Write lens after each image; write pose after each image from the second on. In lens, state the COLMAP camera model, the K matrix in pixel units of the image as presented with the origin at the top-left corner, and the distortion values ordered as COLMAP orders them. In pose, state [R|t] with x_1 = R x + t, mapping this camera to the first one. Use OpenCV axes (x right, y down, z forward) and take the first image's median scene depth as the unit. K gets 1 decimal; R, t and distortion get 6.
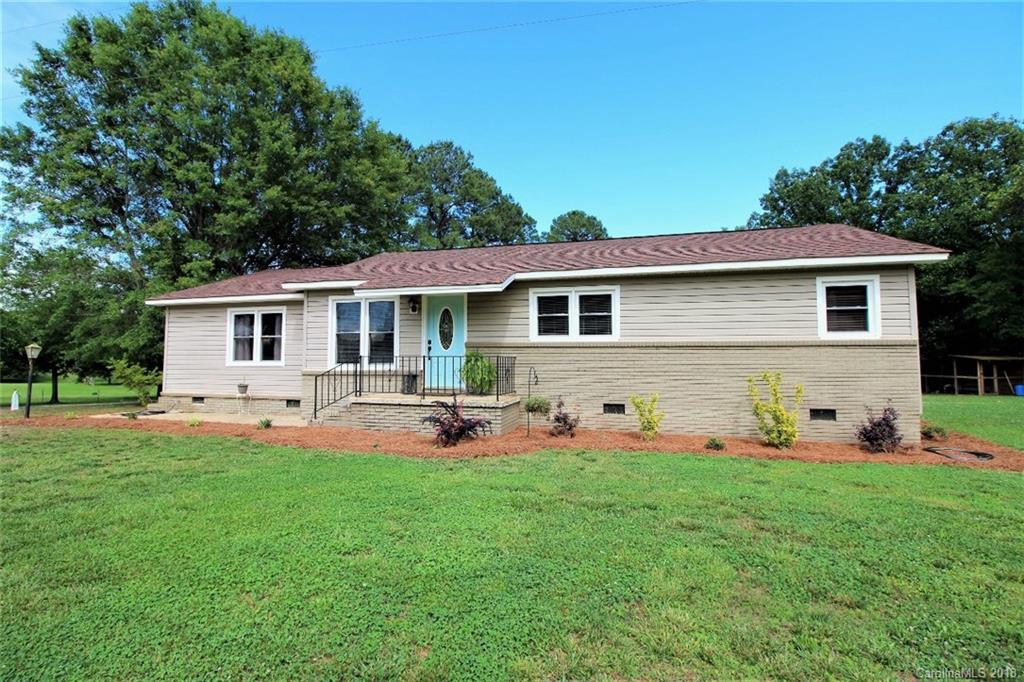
lens RADIAL K [[490.0, 0, 506.0], [0, 490.0, 336.6], [0, 0, 1]] dist [0.000153, -0.013191]
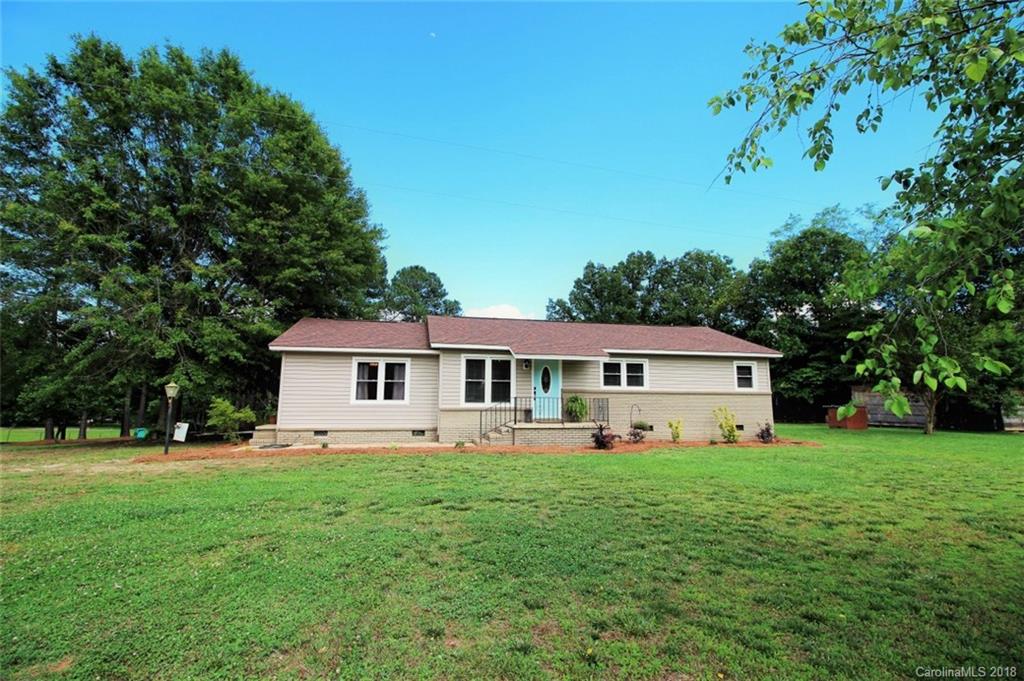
lens RADIAL K [[476.3, 0, 511.0], [0, 476.3, 336.0], [0, 0, 1]] dist [0.000421, -0.013211]
pose [[0.886012, 0.066760, 0.458831, -0.901153], [-0.027036, 0.995335, -0.092614, -0.011258], [-0.462873, 0.069652, 0.883684, -0.281758]]
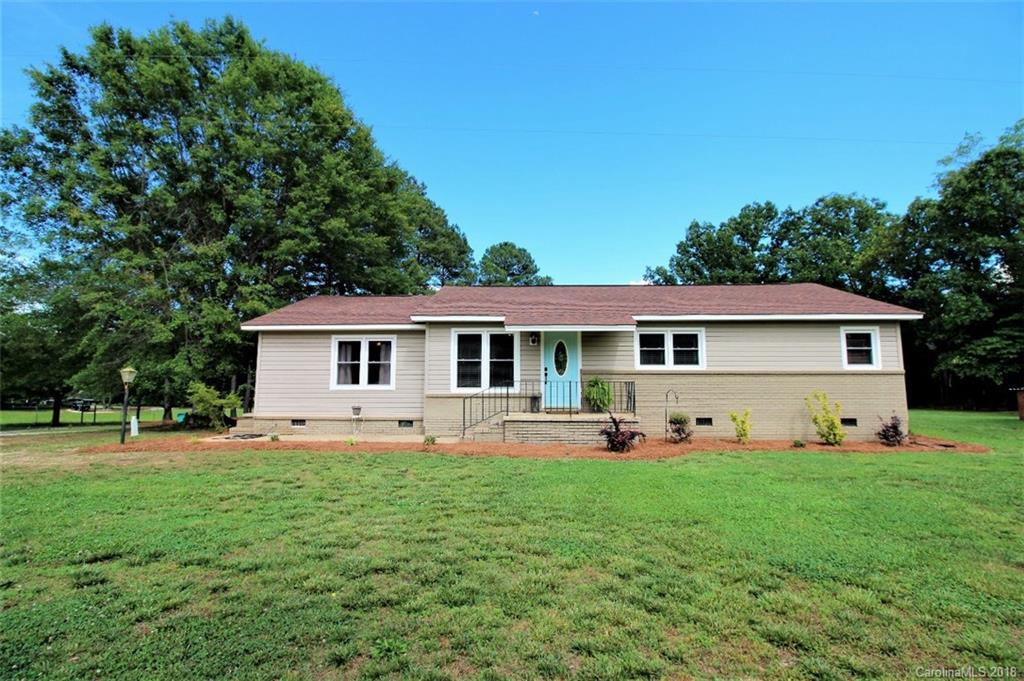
lens RADIAL K [[486.3, 0, 507.6], [0, 486.3, 335.1], [0, 0, 1]] dist [0.000643, -0.015347]
pose [[0.974610, 0.021939, 0.222831, -0.507086], [-0.011218, 0.998723, -0.049265, -0.011779], [-0.223628, 0.045515, 0.973611, -0.135284]]
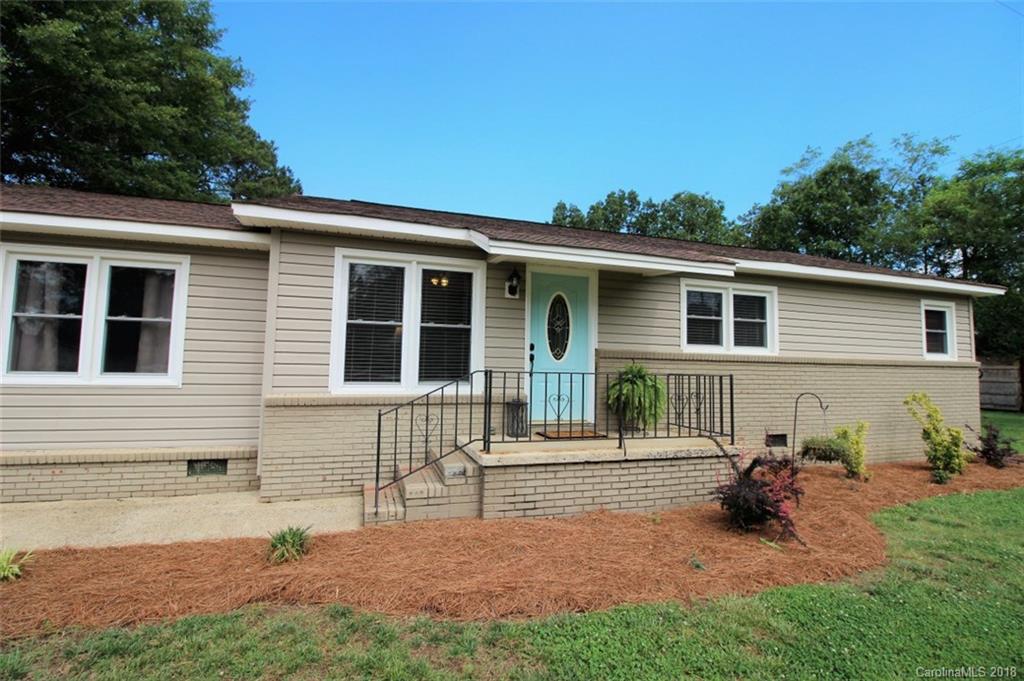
lens RADIAL K [[476.3, 0, 511.0], [0, 476.3, 336.0], [0, 0, 1]] dist [0.000421, -0.013211]
pose [[0.831760, 0.049653, 0.552910, -0.497863], [-0.042115, 0.998766, -0.026338, 0.014033], [-0.553536, -0.001379, 0.832824, 0.516984]]
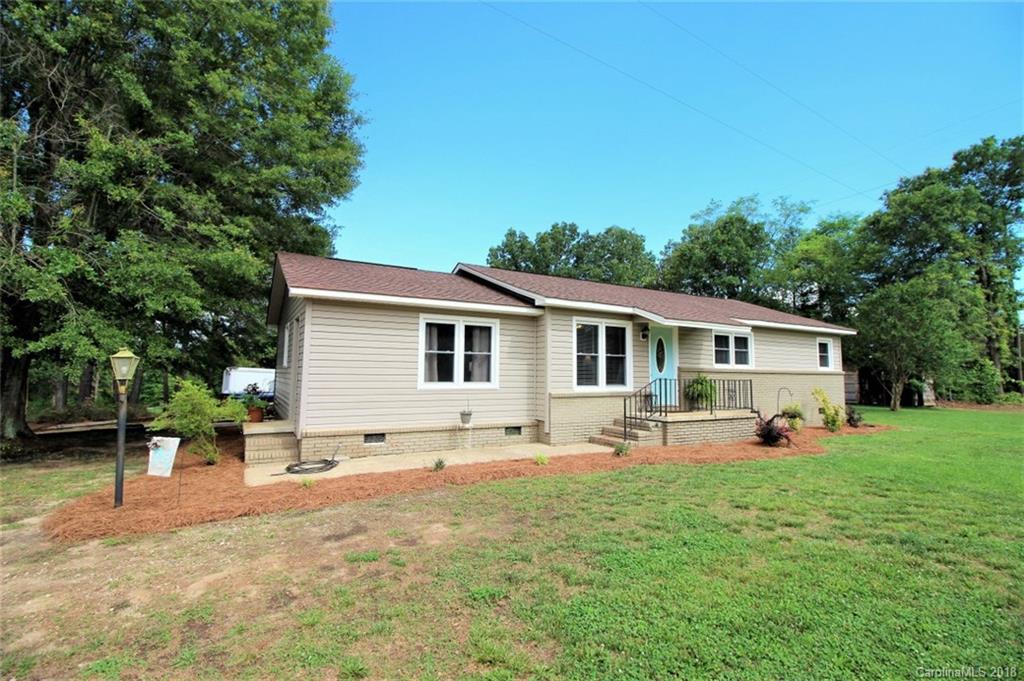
lens RADIAL K [[476.3, 0, 511.0], [0, 476.3, 336.0], [0, 0, 1]] dist [0.000421, -0.013211]
pose [[0.702782, 0.064866, 0.708442, -1.165057], [-0.040718, 0.997870, -0.050973, 0.011147], [-0.710239, 0.006977, 0.703926, 0.439996]]
